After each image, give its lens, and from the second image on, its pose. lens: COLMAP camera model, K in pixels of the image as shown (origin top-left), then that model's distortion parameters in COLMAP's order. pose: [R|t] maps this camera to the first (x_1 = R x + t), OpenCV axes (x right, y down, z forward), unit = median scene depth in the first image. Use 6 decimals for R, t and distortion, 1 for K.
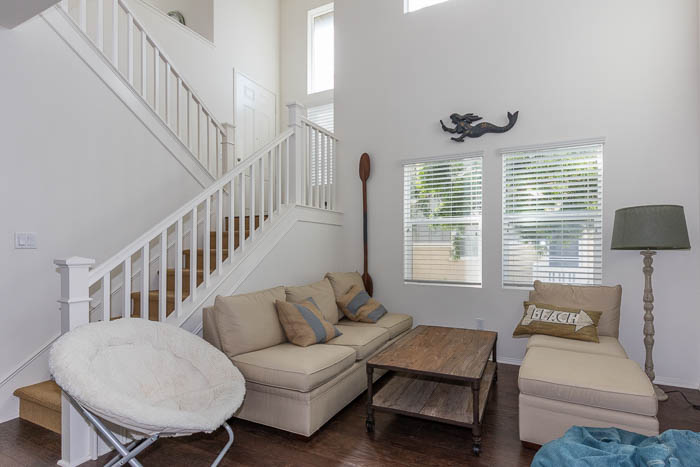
lens RADIAL K [[338.8, 0, 369.0], [0, 338.8, 252.0], [0, 0, 1]] dist [0.005531, 0.000055]
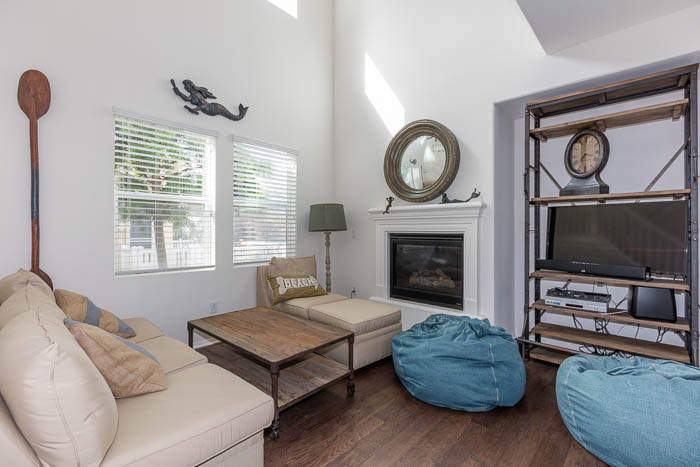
lens RADIAL K [[320.8, 0, 349.5], [0, 320.8, 232.4], [0, 0, 1]] dist [-0.002424, 0.000585]
pose [[0.309433, -0.003426, 0.950915, -0.448950], [0.009955, 0.999950, 0.000363, 0.000101], [-0.950869, 0.009354, 0.309452, 0.353508]]
